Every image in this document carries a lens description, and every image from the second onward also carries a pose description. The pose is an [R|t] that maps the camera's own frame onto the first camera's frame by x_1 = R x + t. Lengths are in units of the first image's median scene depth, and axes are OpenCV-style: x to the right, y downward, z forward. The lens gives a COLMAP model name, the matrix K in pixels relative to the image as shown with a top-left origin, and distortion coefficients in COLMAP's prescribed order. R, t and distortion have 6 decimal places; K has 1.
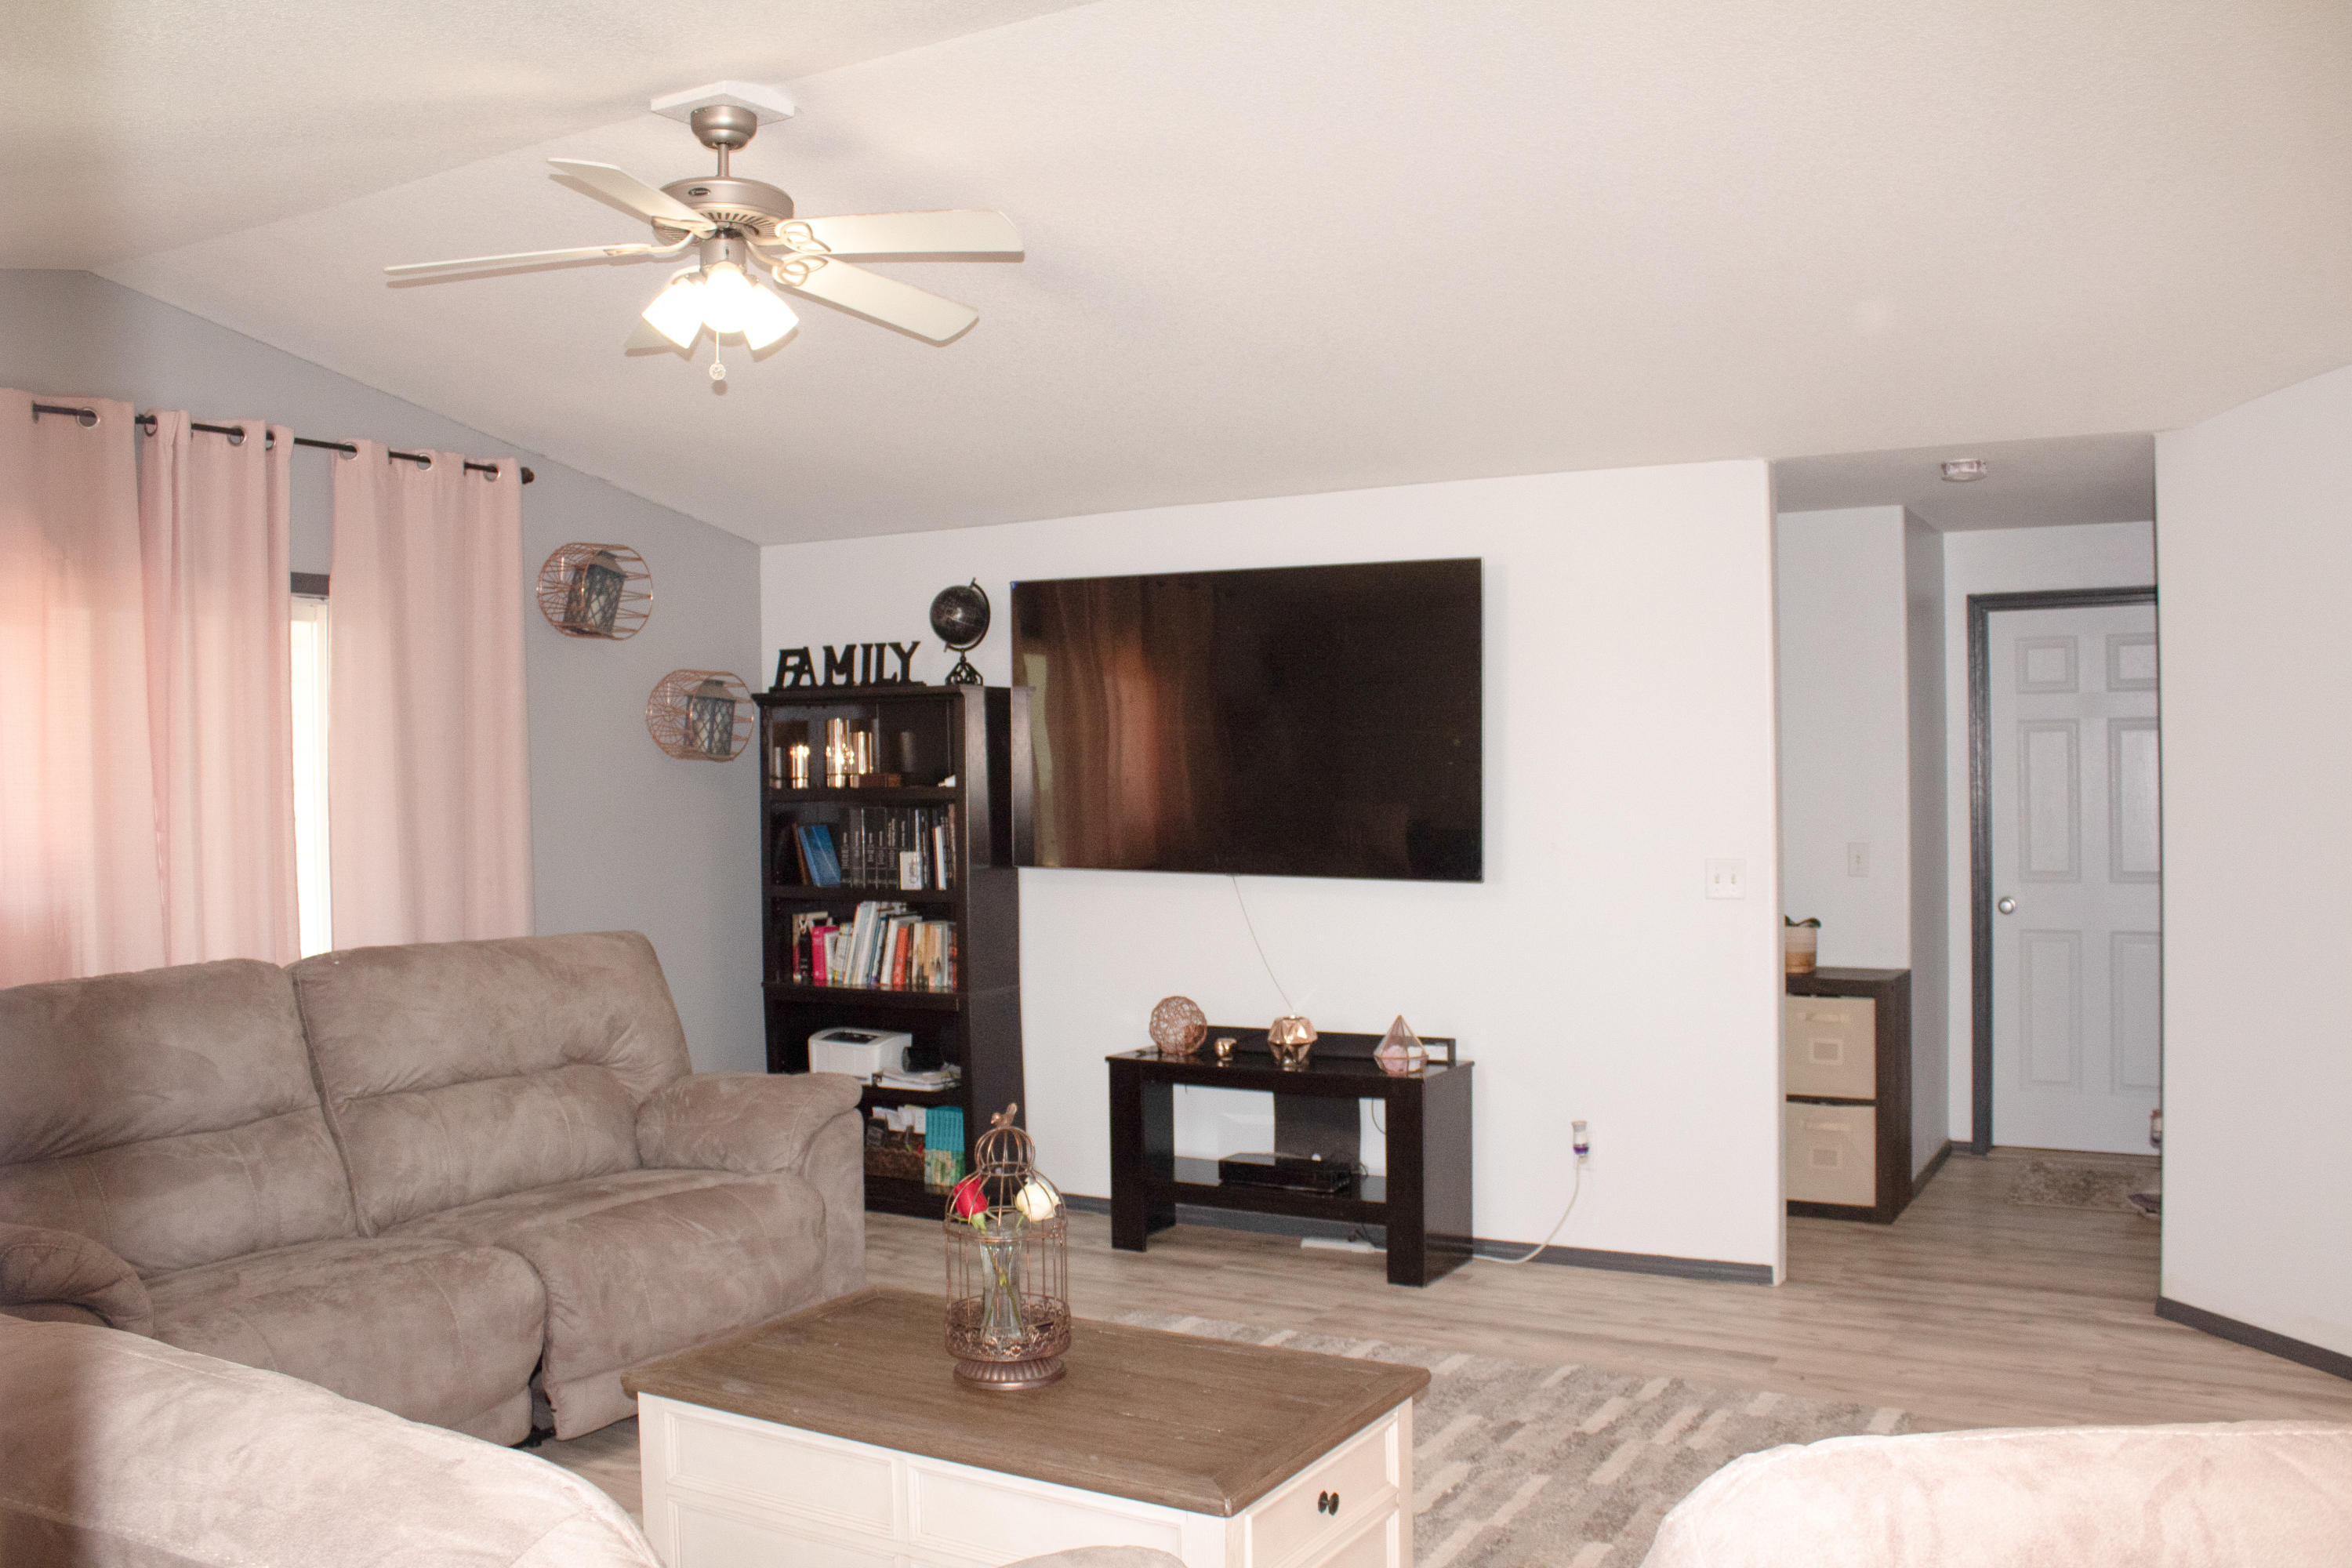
lens RADIAL K [[1938.5, 0, 1179.2], [0, 1938.5, 849.3], [0, 0, 1]] dist [-0.164159, 0.236759]
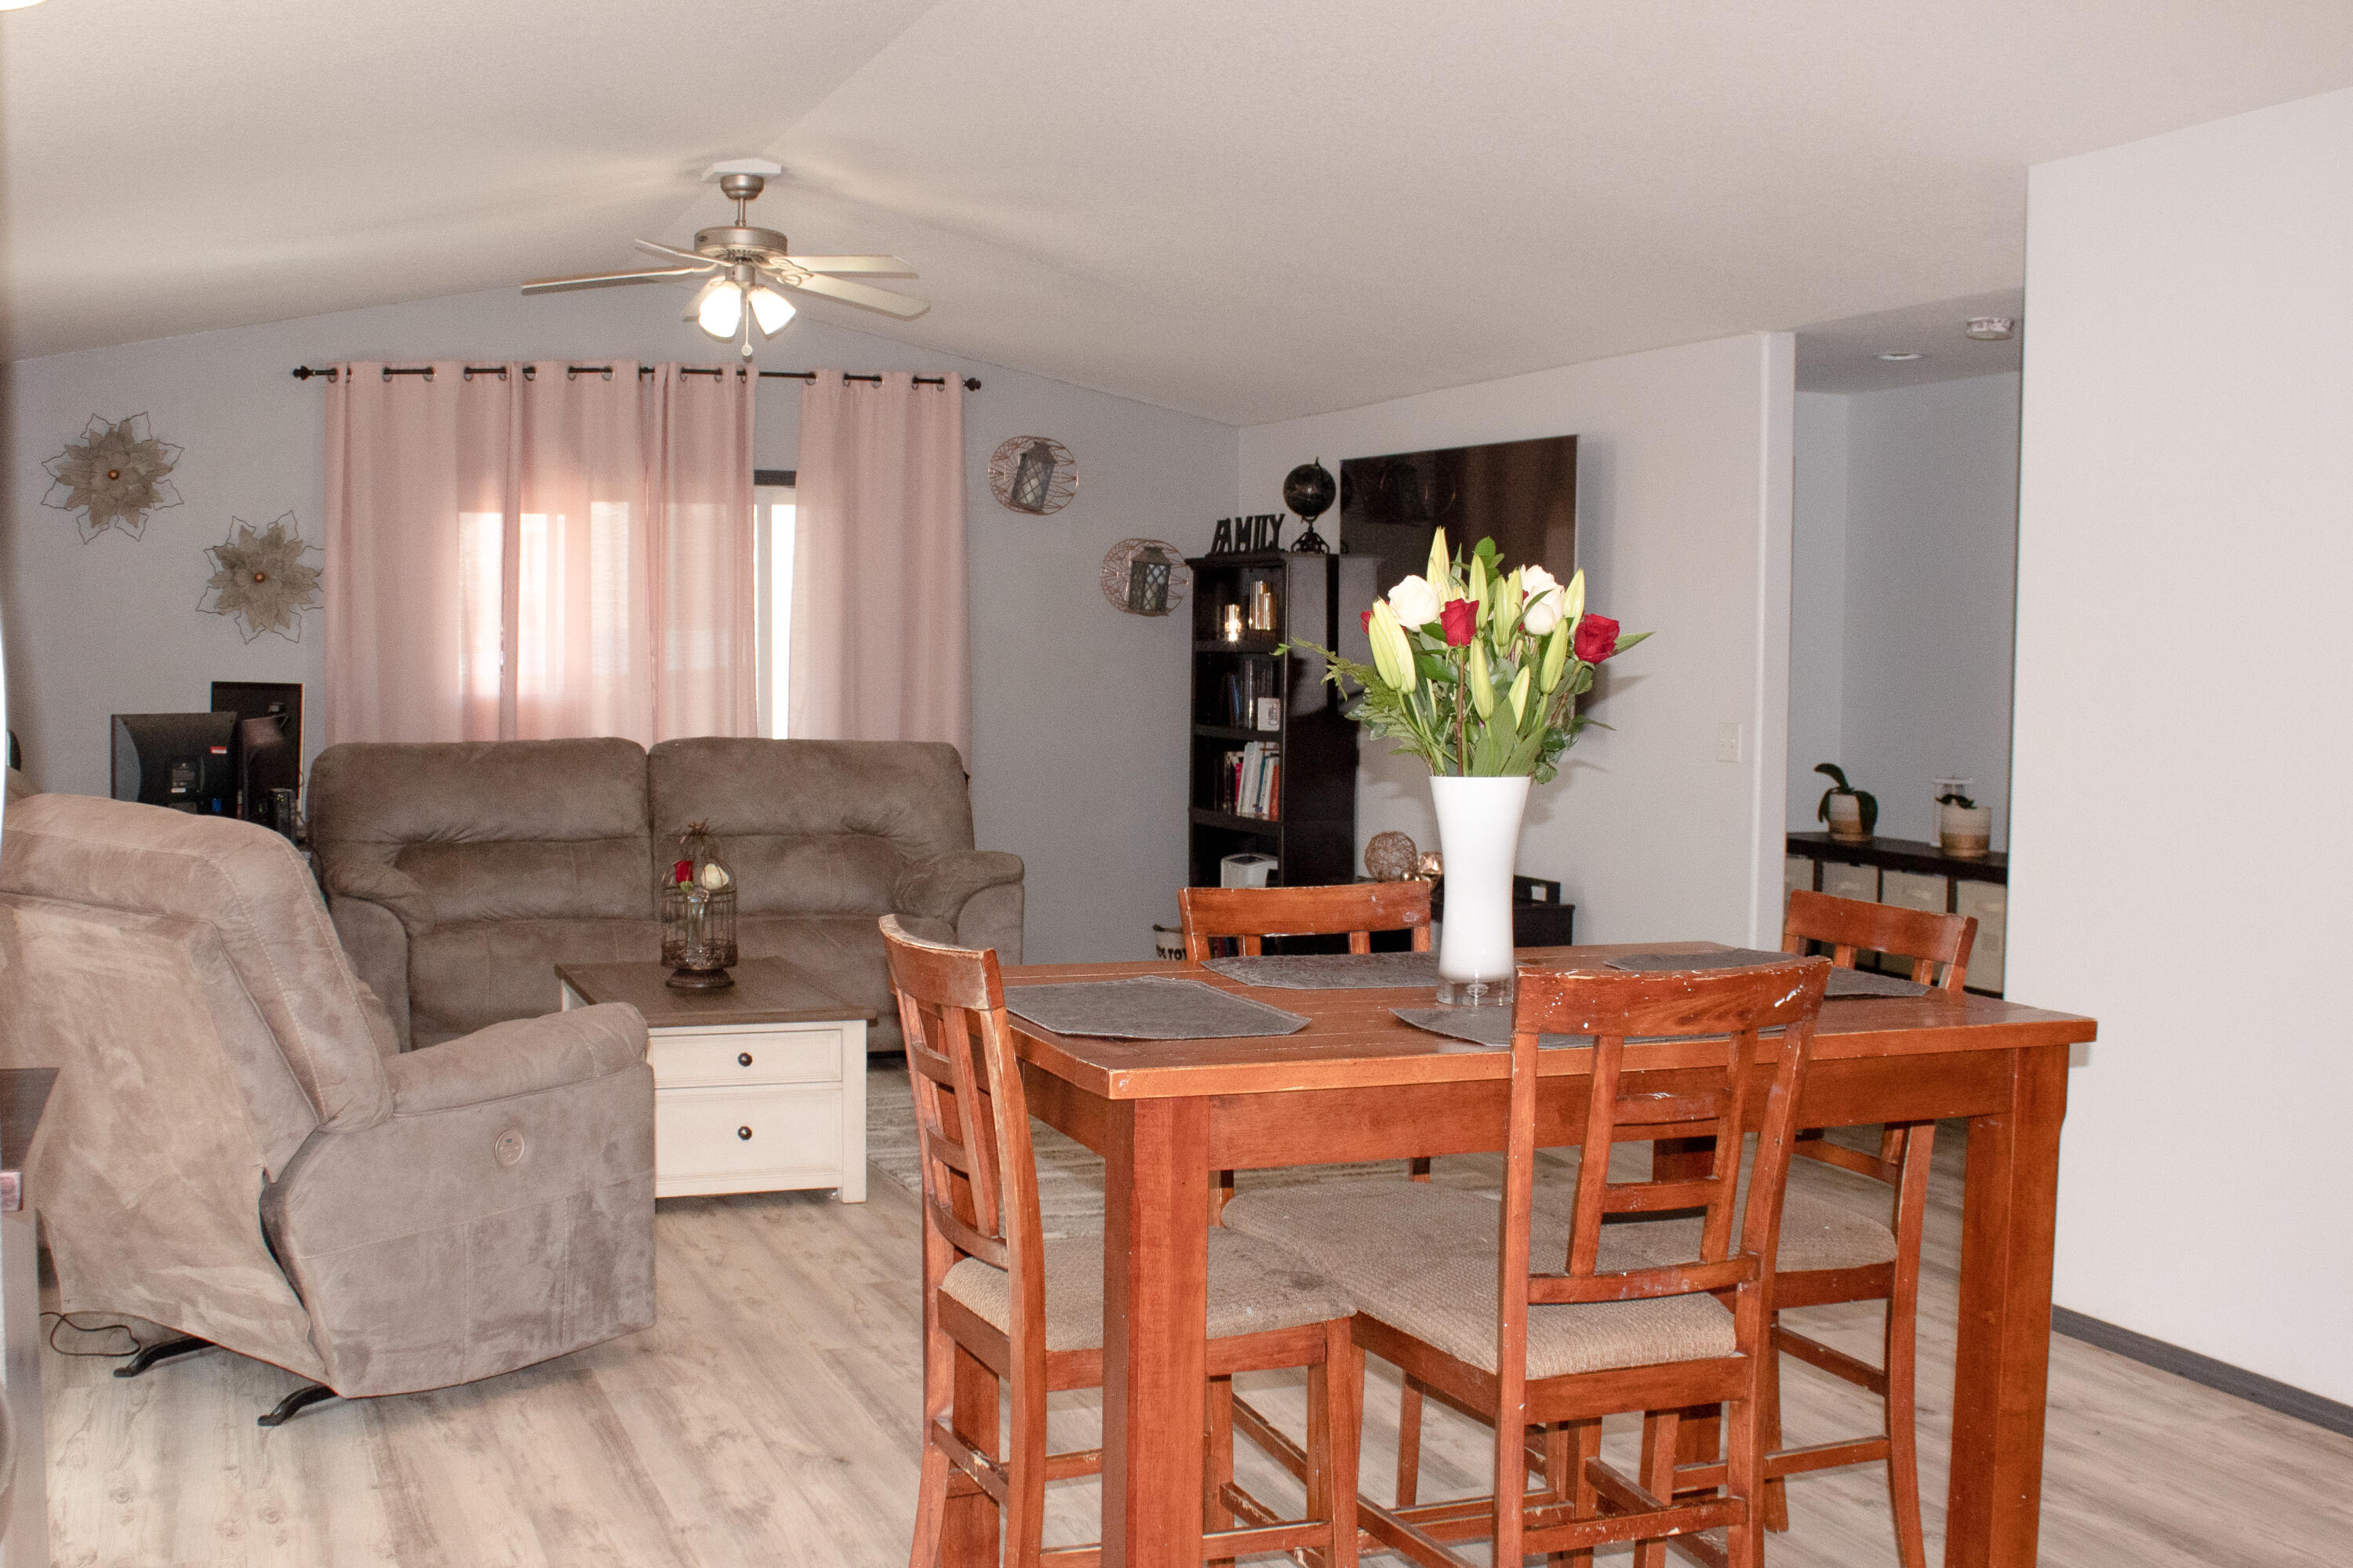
lens RADIAL K [[2489.4, 0, 1176.5], [0, 2489.4, 784.0], [0, 0, 1]] dist [0.001694, 0.031634]
pose [[0.796428, 0.055627, -0.602170, 0.828907], [-0.046311, 0.998446, 0.030983, 0.010716], [0.602958, 0.003211, 0.797766, -0.247970]]
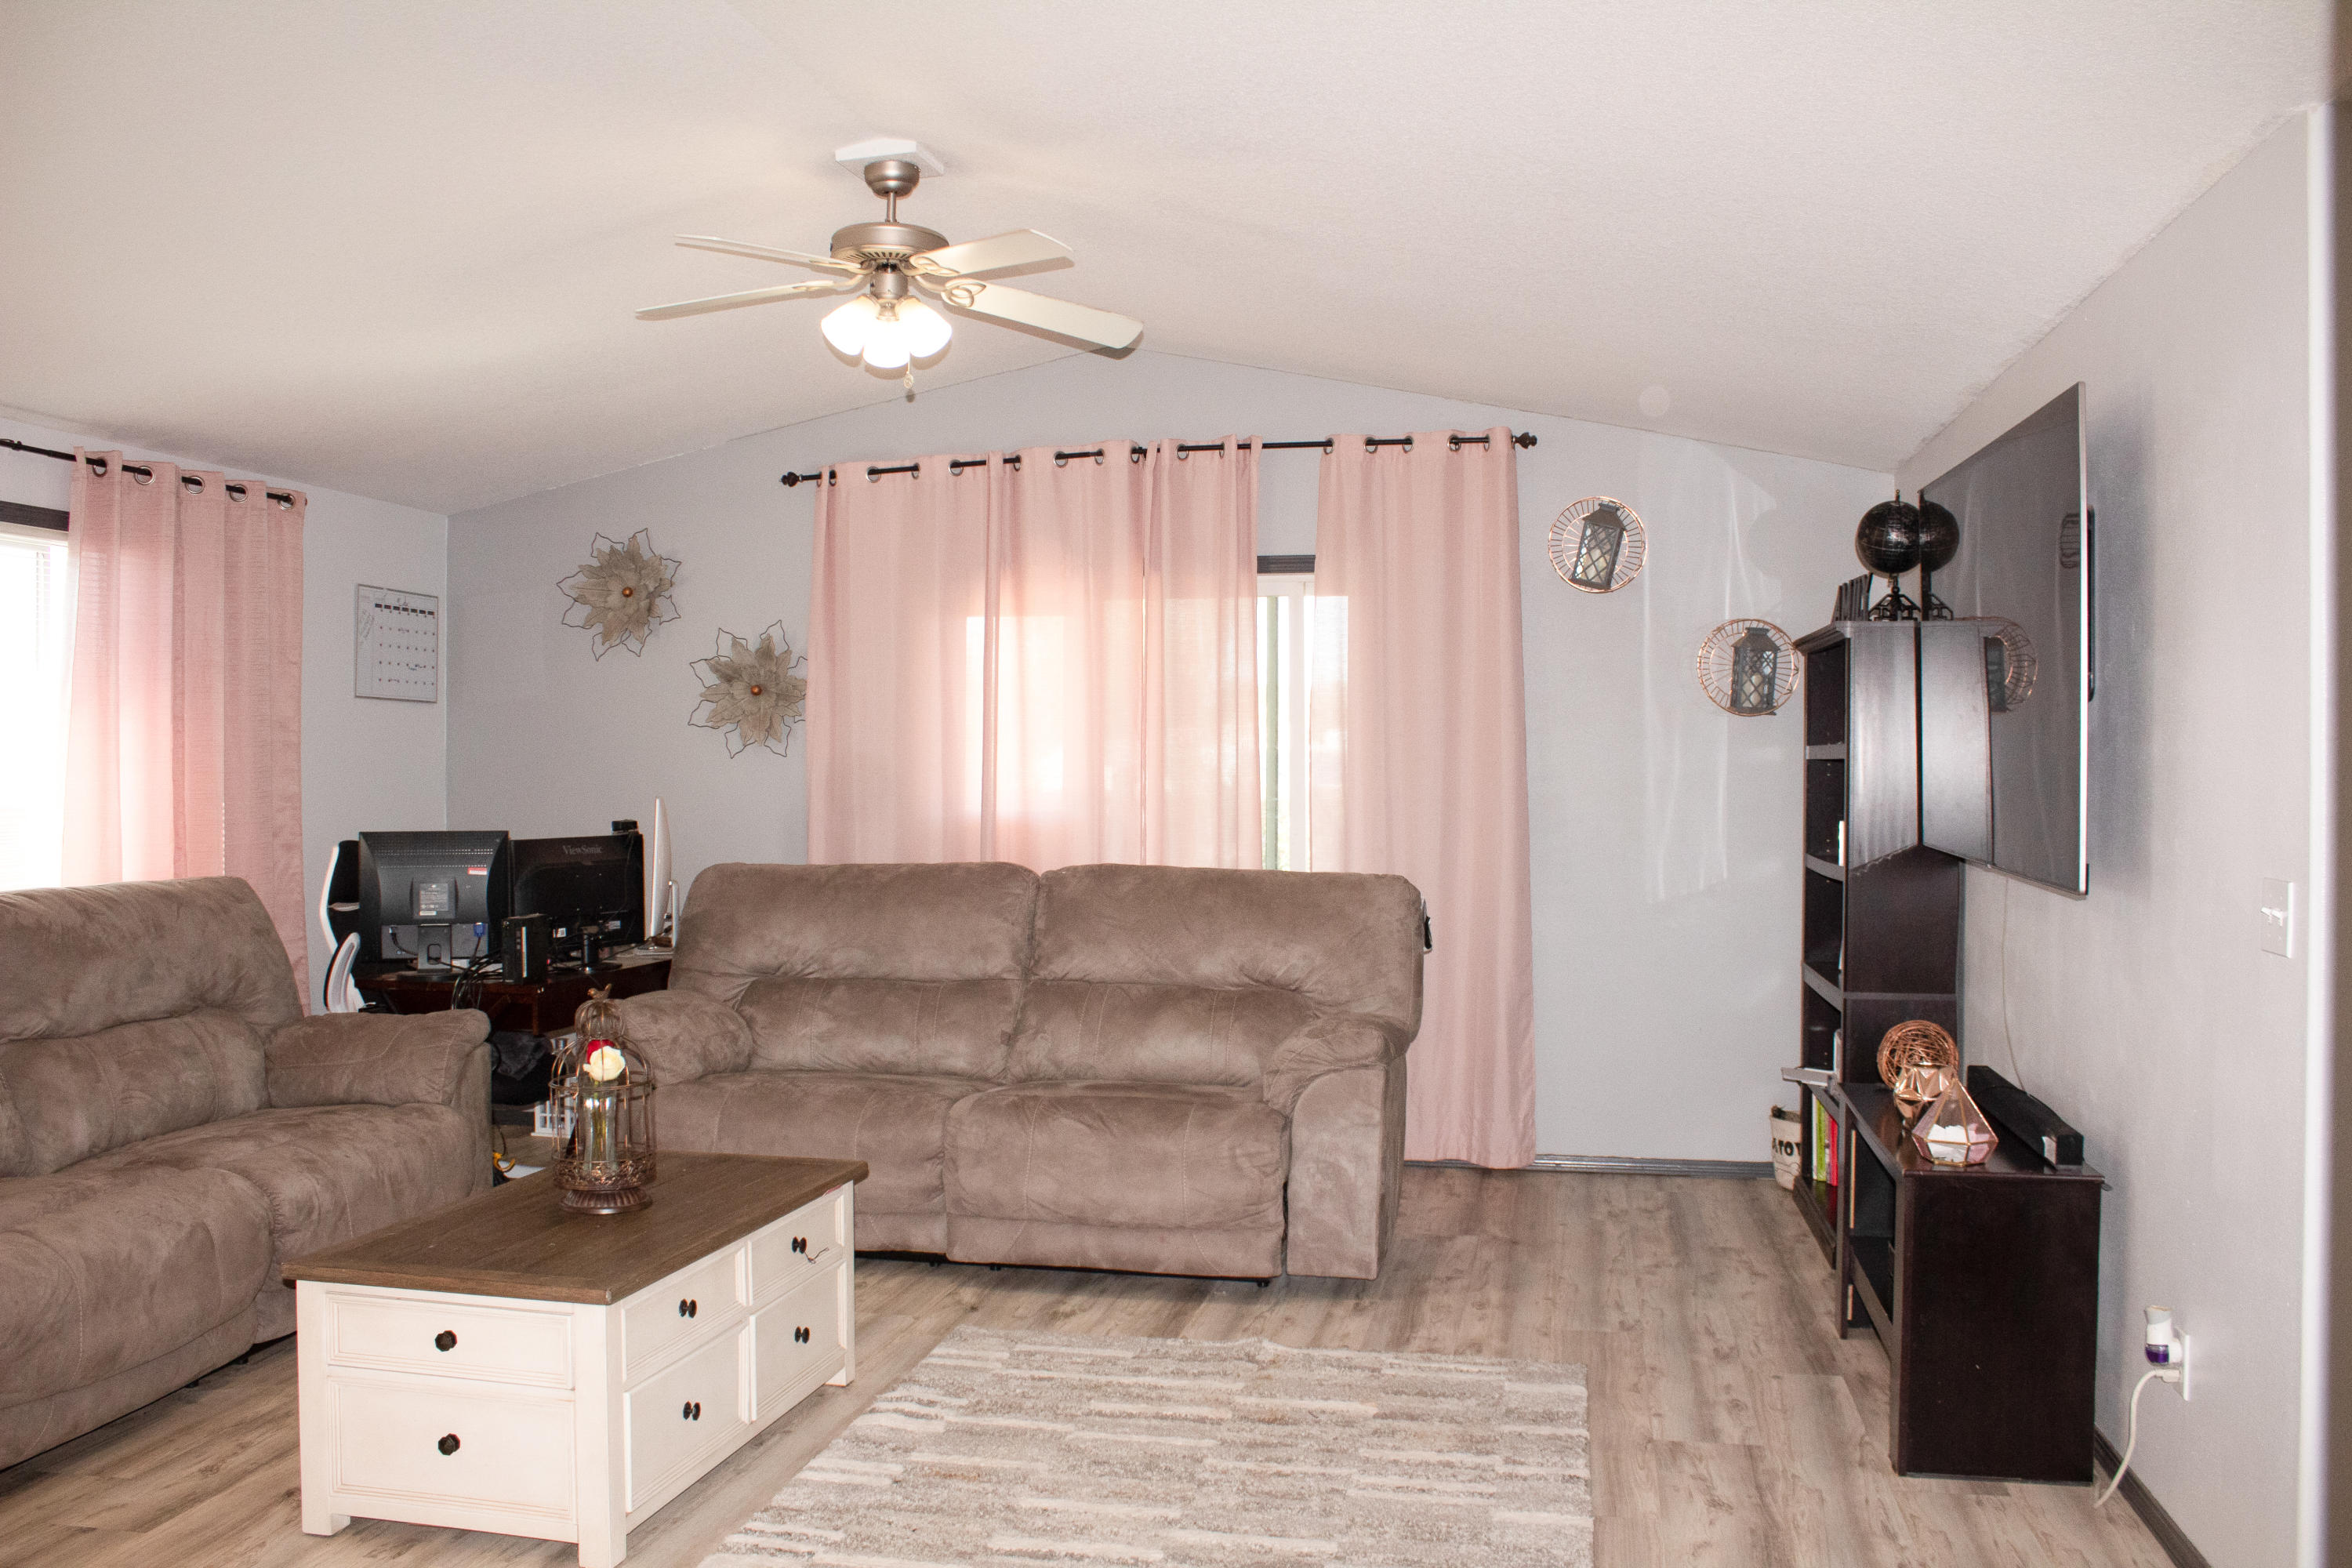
lens RADIAL K [[2029.5, 0, 1244.4], [0, 2029.5, 791.2], [0, 0, 1]] dist [-0.002977, 0.000745]
pose [[0.368015, 0.031815, -0.929276, 0.687854], [-0.046345, 0.998800, 0.015841, -0.016215], [0.928664, 0.037237, 0.369047, 0.489398]]
